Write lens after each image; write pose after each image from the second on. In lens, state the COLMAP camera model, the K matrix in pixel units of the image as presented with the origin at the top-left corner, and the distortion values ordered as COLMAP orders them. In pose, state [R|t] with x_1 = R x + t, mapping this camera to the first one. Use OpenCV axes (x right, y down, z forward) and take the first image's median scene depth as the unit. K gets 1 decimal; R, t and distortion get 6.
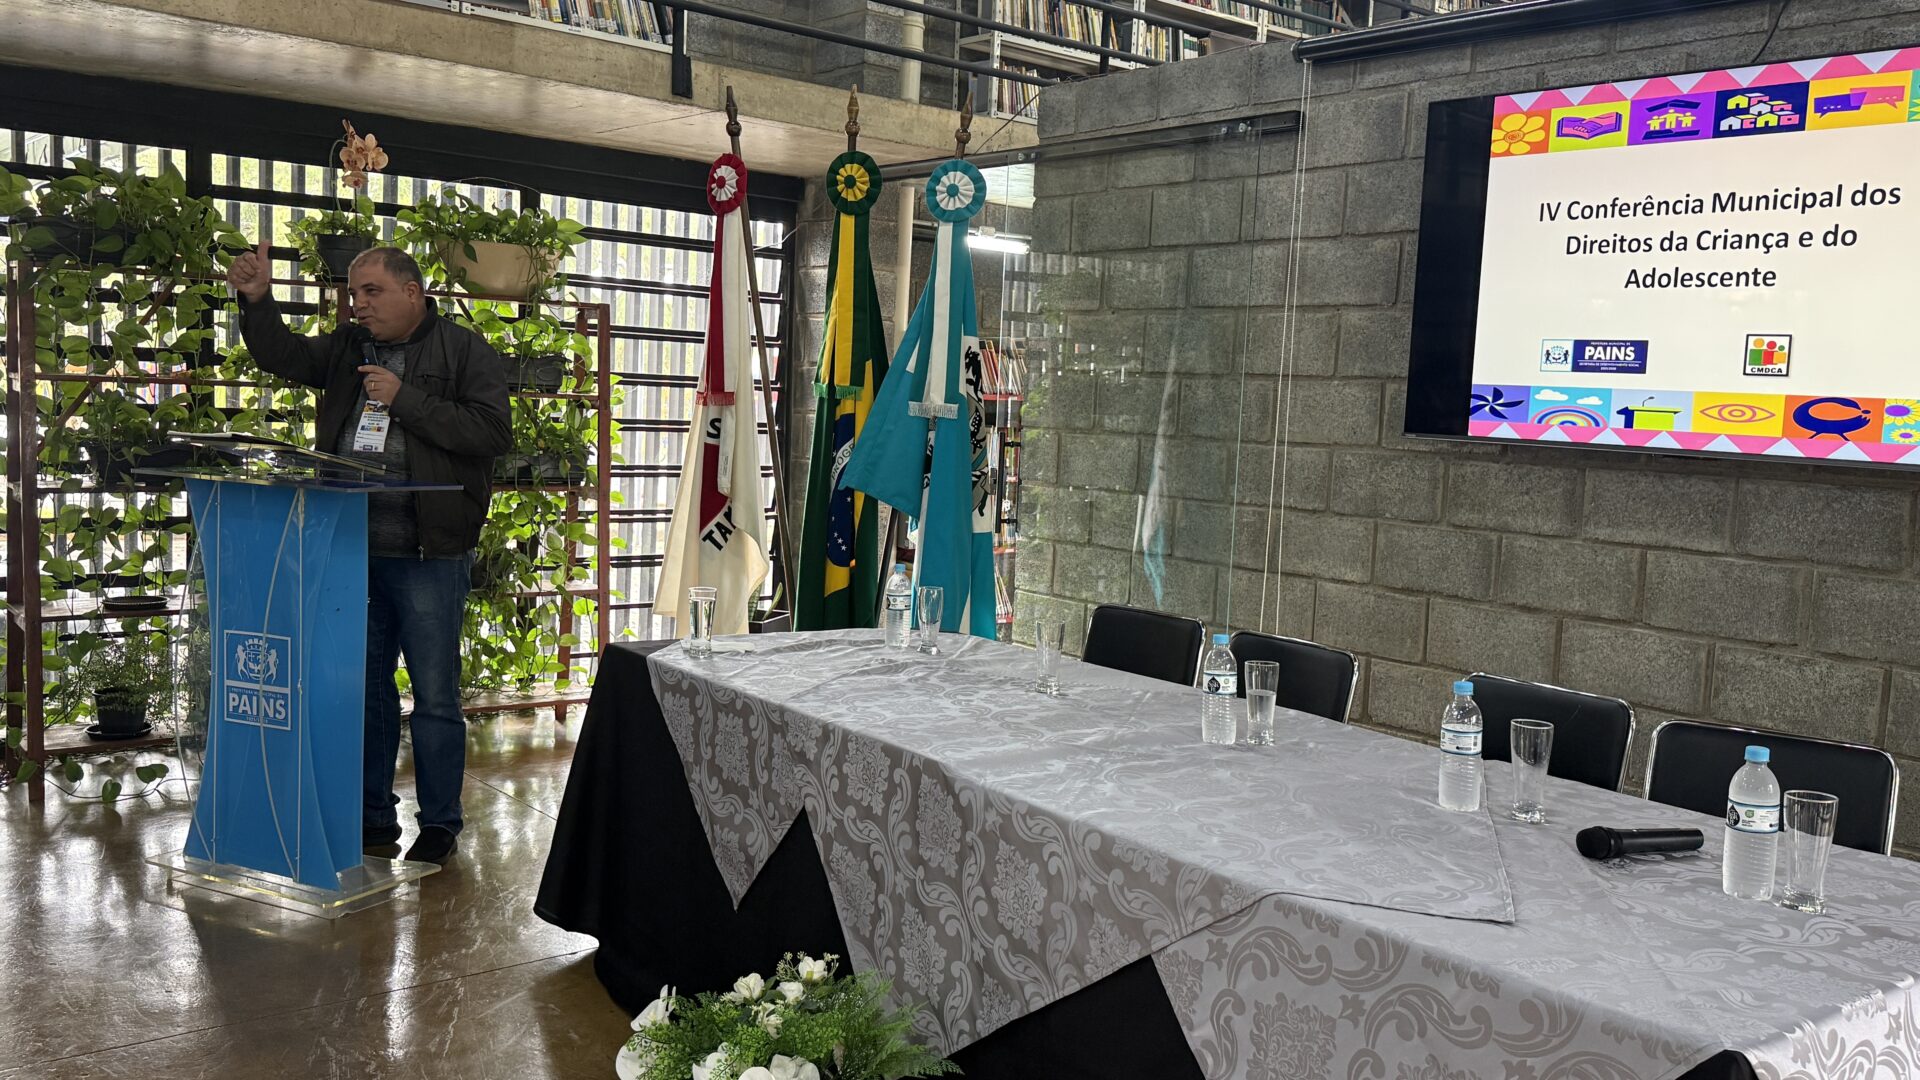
lens RADIAL K [[1585.1, 0, 905.4], [0, 1585.1, 571.0], [0, 0, 1]] dist [0.045486, -0.140204]
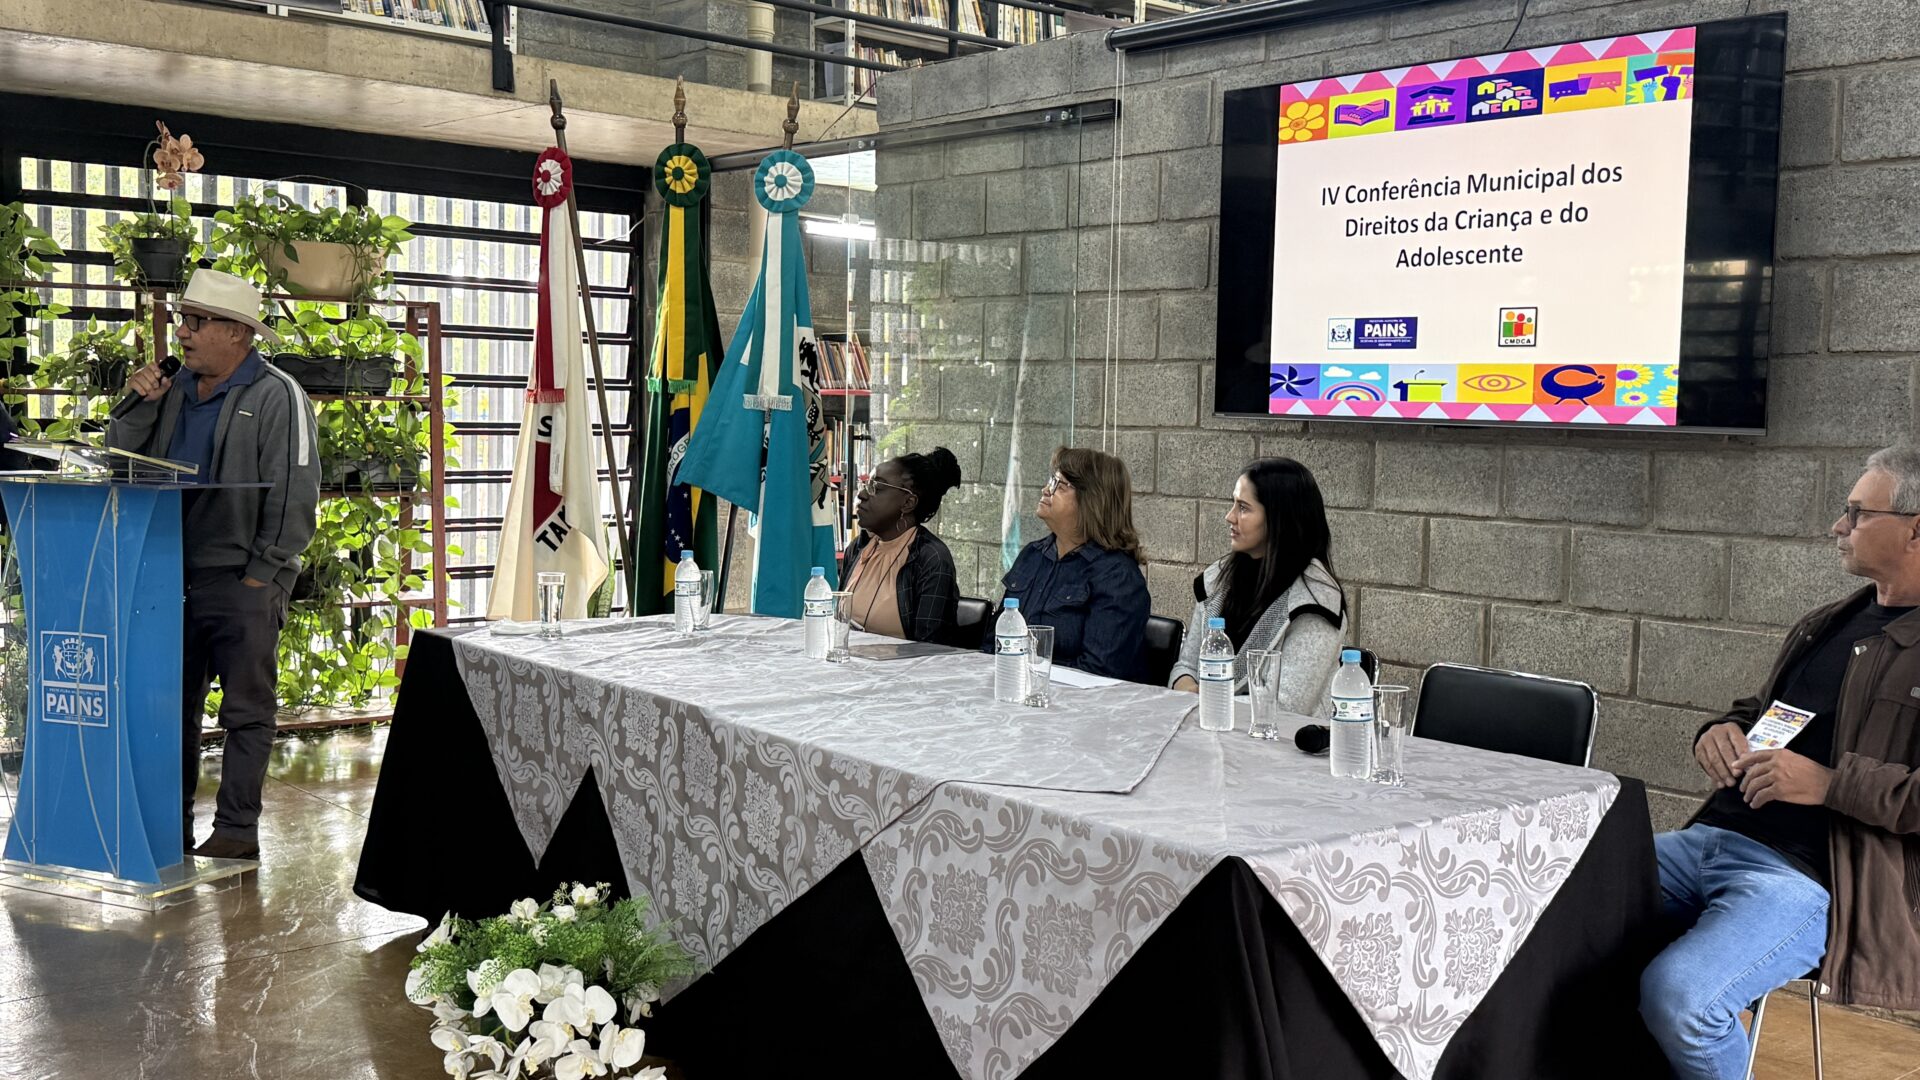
lens RADIAL K [[1859.0, 0, 924.5], [0, 1859.0, 570.3], [0, 0, 1]] dist [-0.017742, 0.000000]
pose [[0.998895, -0.024024, 0.040383, 0.078783], [0.024948, 0.999434, -0.022556, 0.036806], [-0.039818, 0.023539, 0.998930, -0.180934]]
